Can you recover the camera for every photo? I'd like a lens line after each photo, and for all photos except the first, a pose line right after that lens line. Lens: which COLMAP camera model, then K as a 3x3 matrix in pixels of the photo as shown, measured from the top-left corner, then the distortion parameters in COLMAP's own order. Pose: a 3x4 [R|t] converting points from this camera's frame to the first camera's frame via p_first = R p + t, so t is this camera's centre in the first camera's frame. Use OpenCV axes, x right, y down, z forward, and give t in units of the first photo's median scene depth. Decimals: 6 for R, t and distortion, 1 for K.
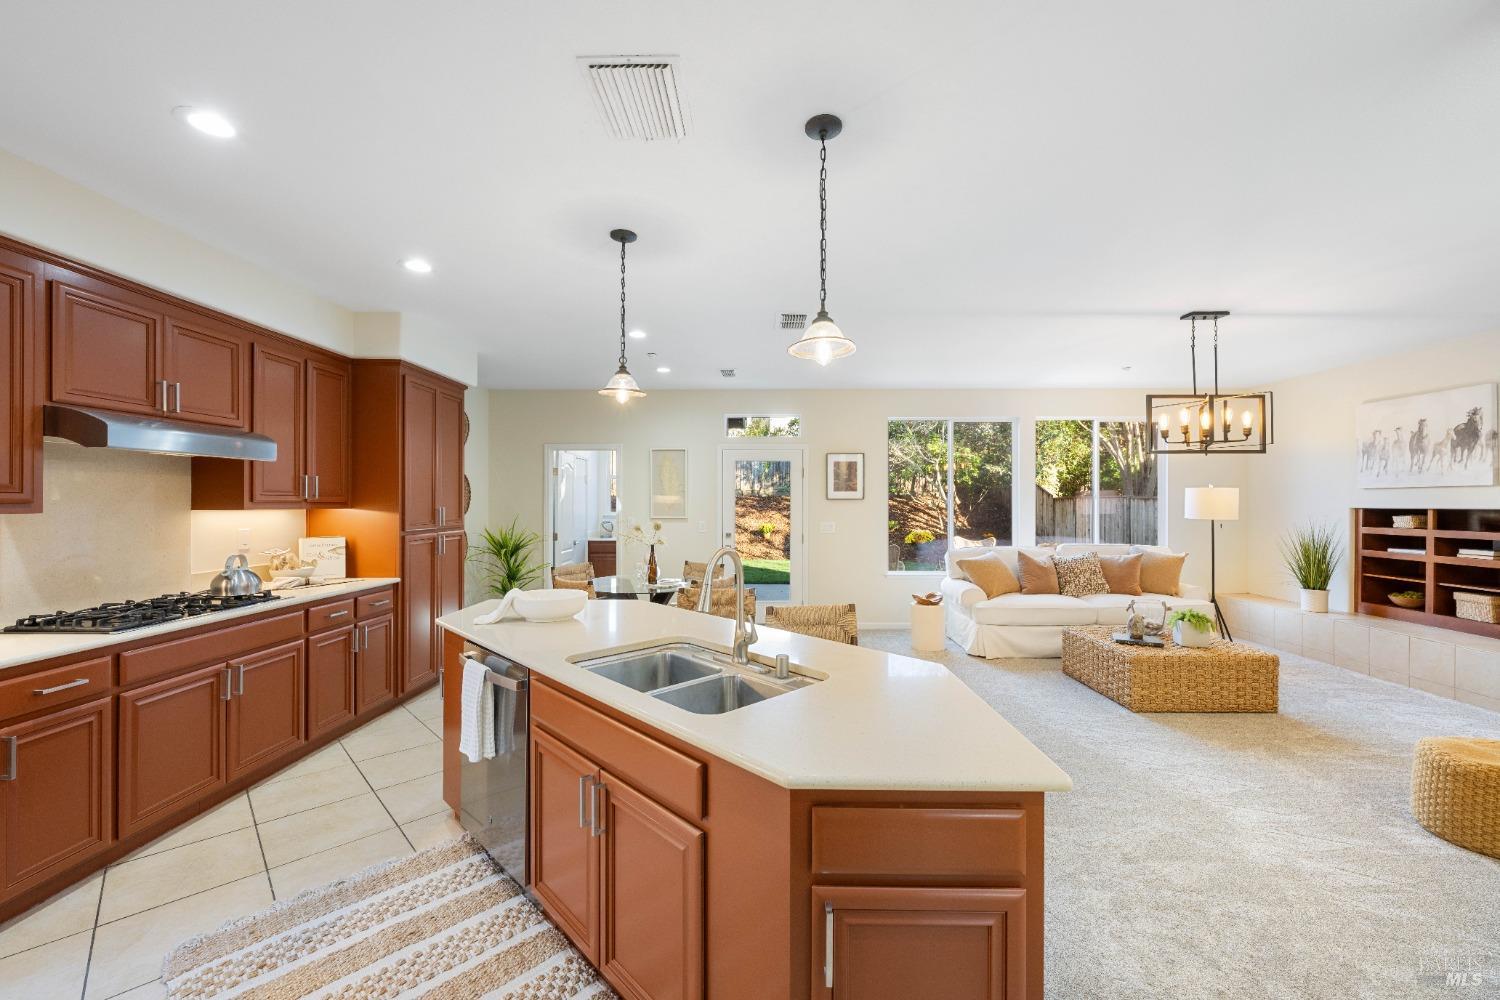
lens RADIAL K [[597.1, 0, 755.3], [0, 597.1, 501.9], [0, 0, 1]] dist [-0.000842, 0.000002]
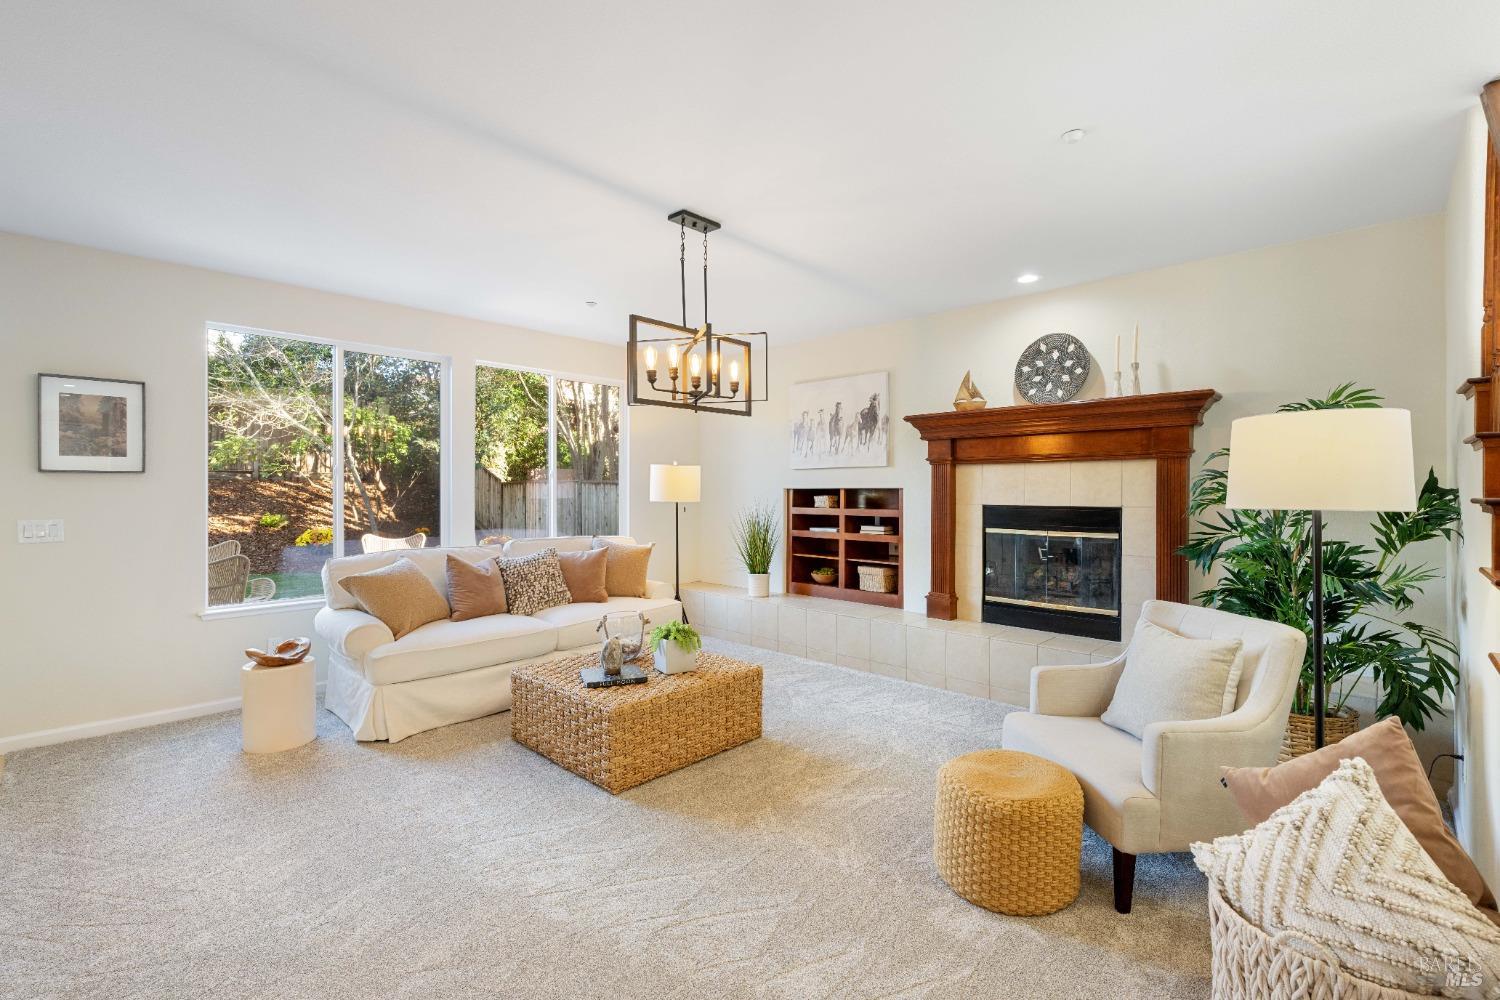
lens RADIAL K [[659.6, 0, 745.8], [0, 659.6, 490.2], [0, 0, 1]] dist [-0.001869, -0.000289]
pose [[0.684536, 0.000535, 0.728979, 0.170813], [0.000048, 1.000000, -0.000778, 0.015262], [-0.728979, 0.000567, 0.684536, 0.331930]]
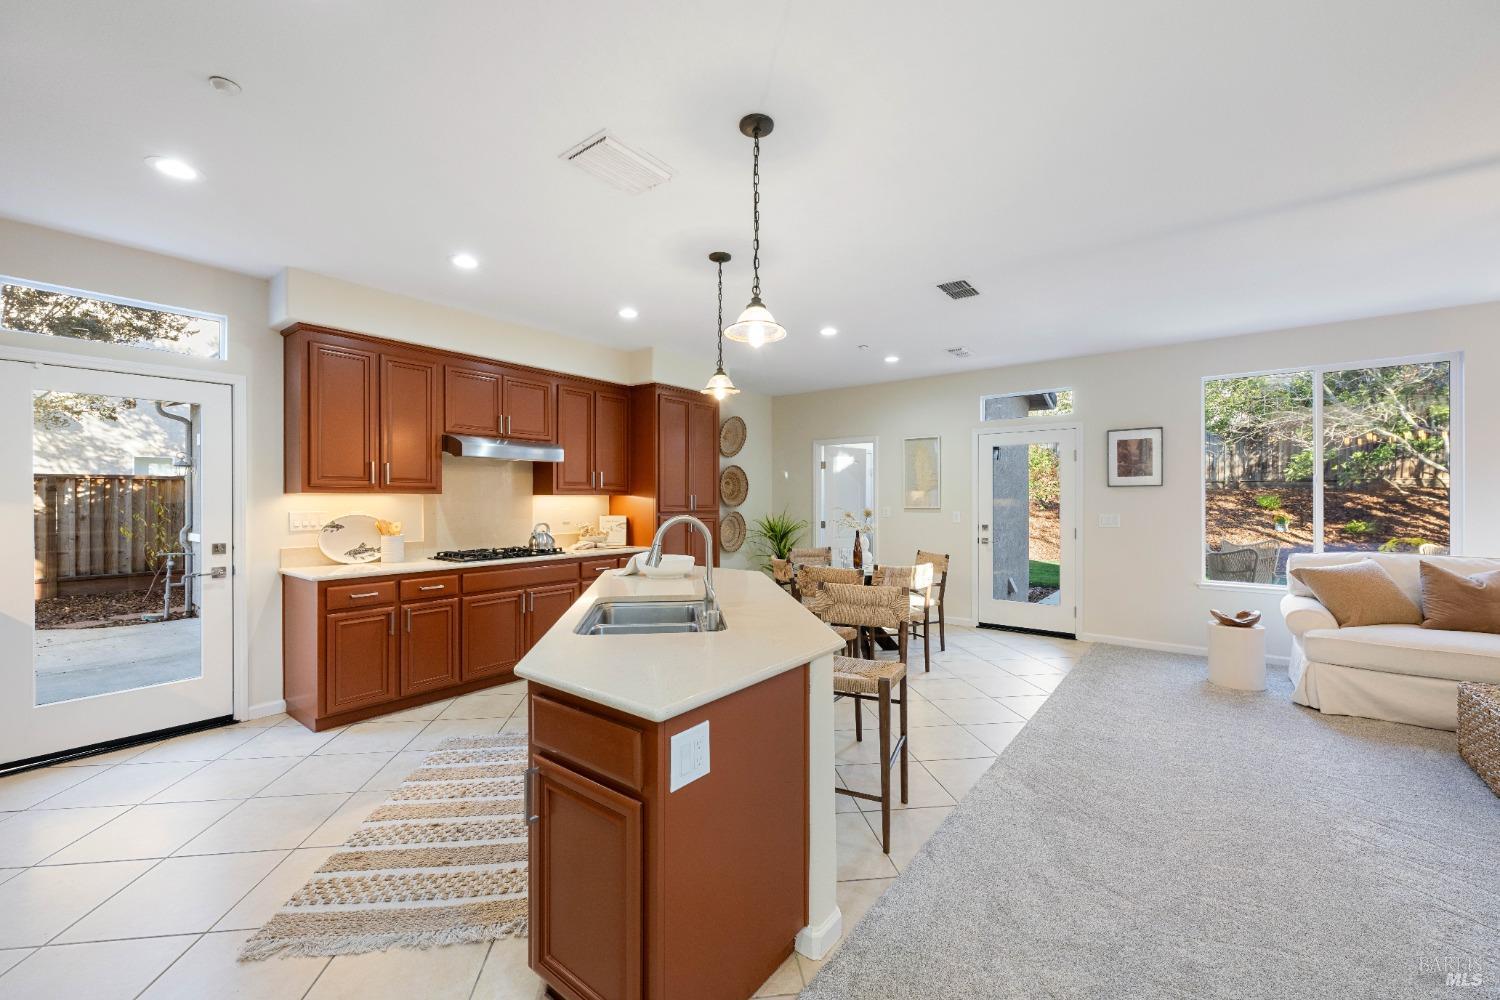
lens RADIAL K [[599.3, 0, 744.7], [0, 599.3, 500.9], [0, 0, 1]] dist [-0.000619, 0.000158]
pose [[0.793118, -0.000656, -0.609068, 0.312825], [0.001951, 0.999997, 0.001464, 0.018662], [0.609065, -0.002349, 0.793117, 0.054941]]
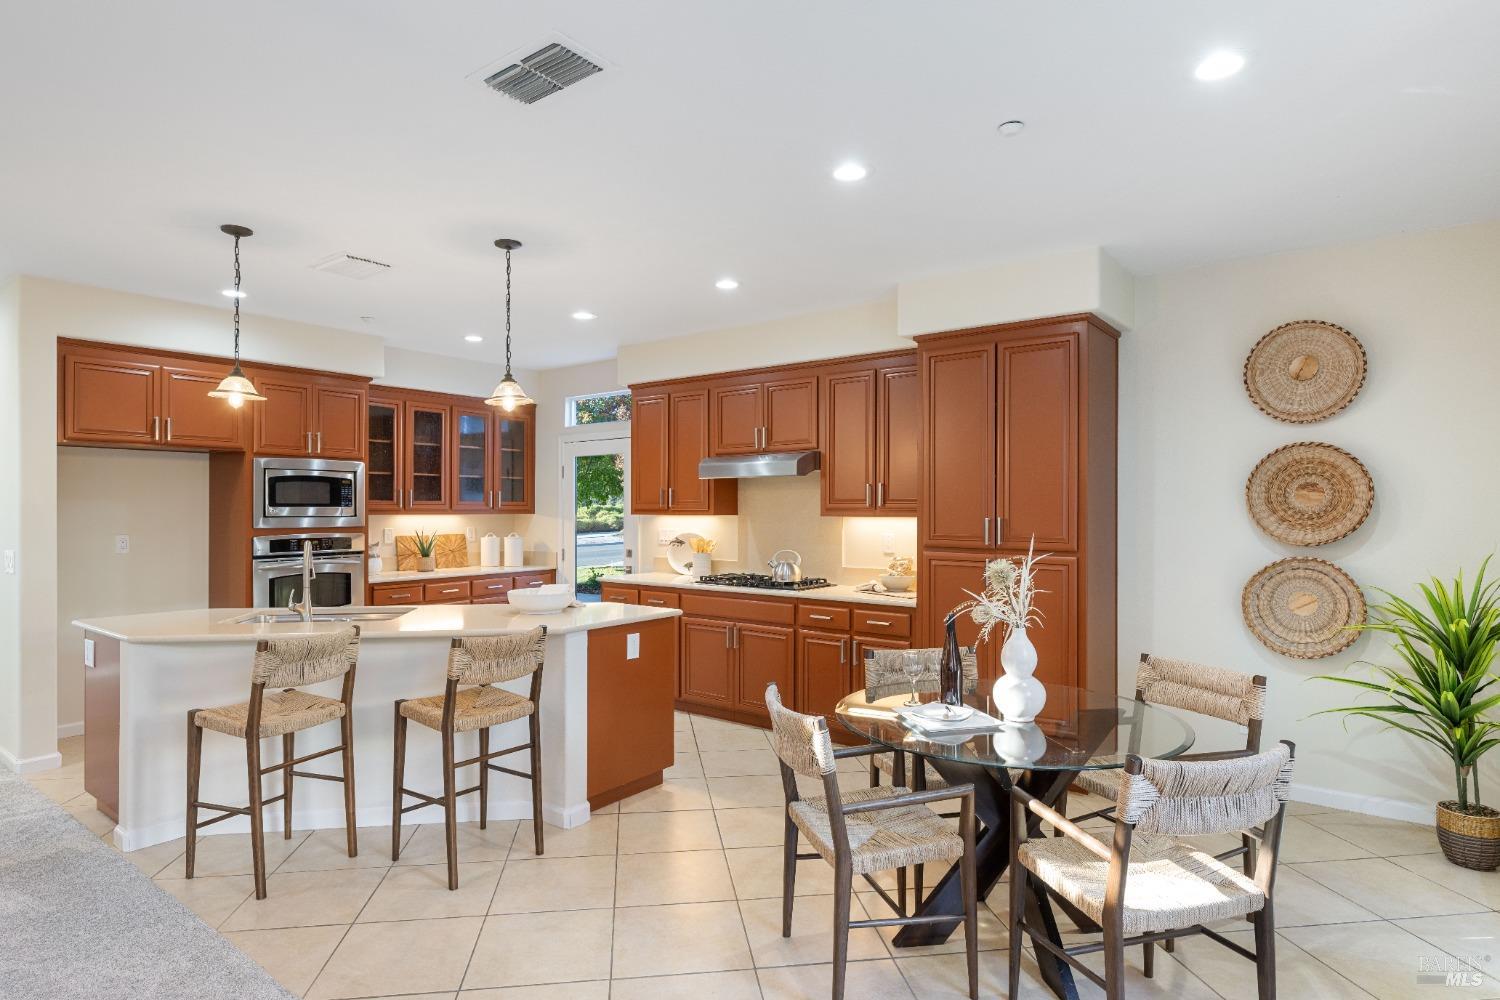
lens RADIAL K [[798.0, 0, 748.4], [0, 798.0, 507.3], [0, 0, 1]] dist [-0.003348, -0.000276]
pose [[-0.595688, -0.003641, -0.803208, 0.352921], [-0.001486, 0.999993, -0.003431, 0.000543], [0.803214, -0.000850, -0.595689, 1.252306]]
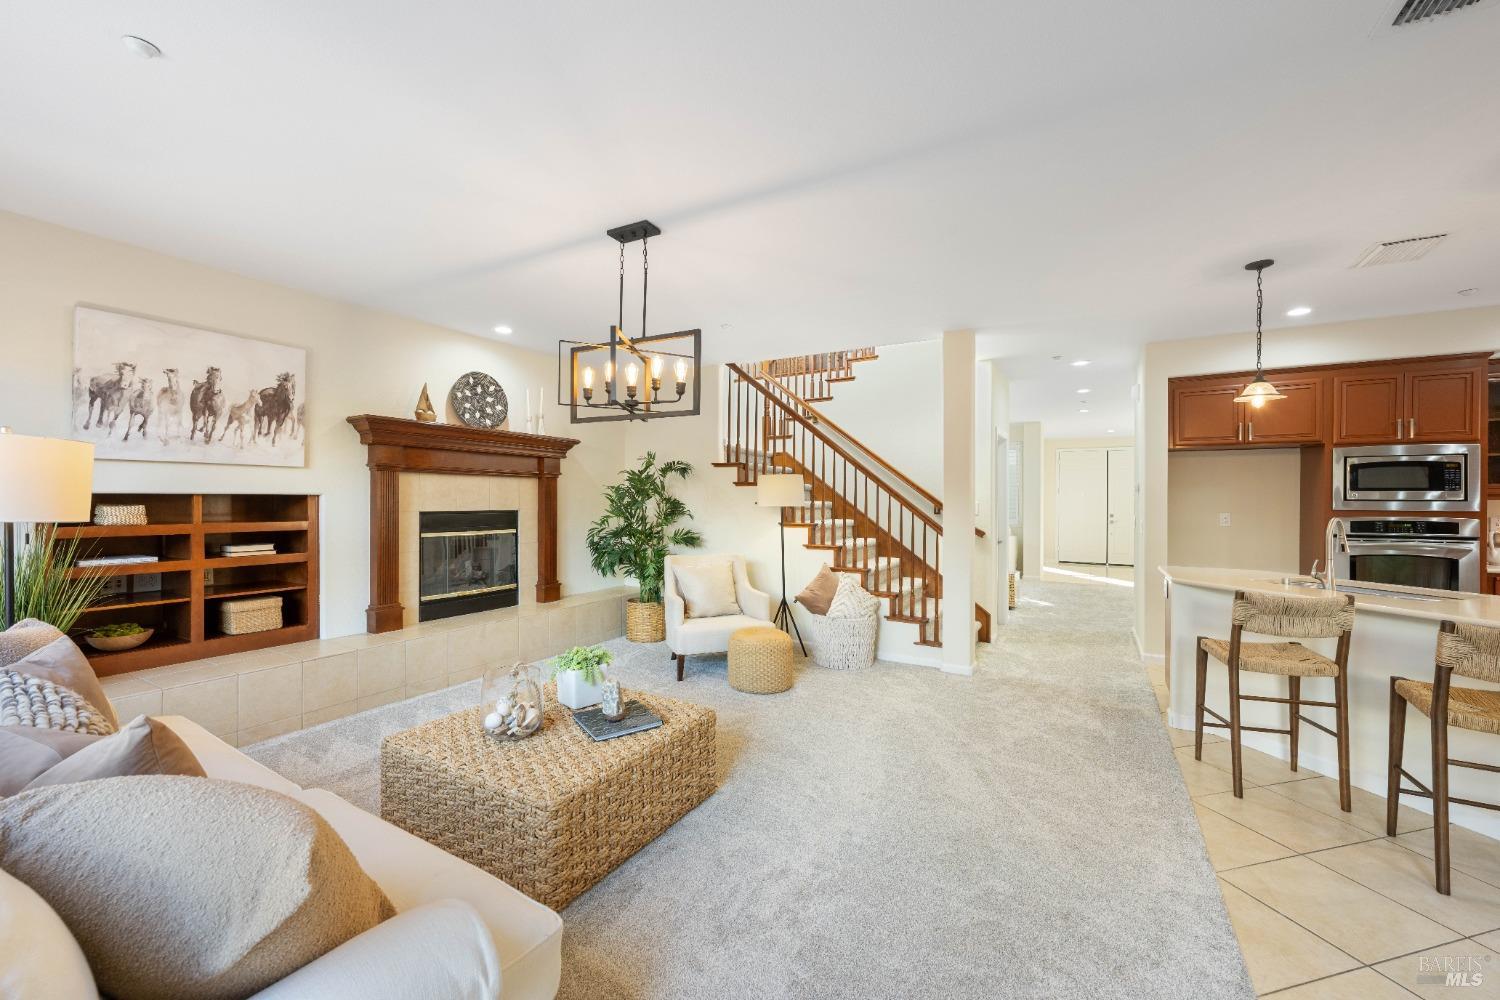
lens RADIAL K [[597.1, 0, 755.3], [0, 597.1, 501.9], [0, 0, 1]] dist [-0.000842, 0.000002]
pose [[-0.877155, -0.005555, 0.480175, 0.214431], [-0.004330, 0.999984, 0.003659, 0.015410], [-0.480188, 0.001130, -0.877165, 1.315862]]
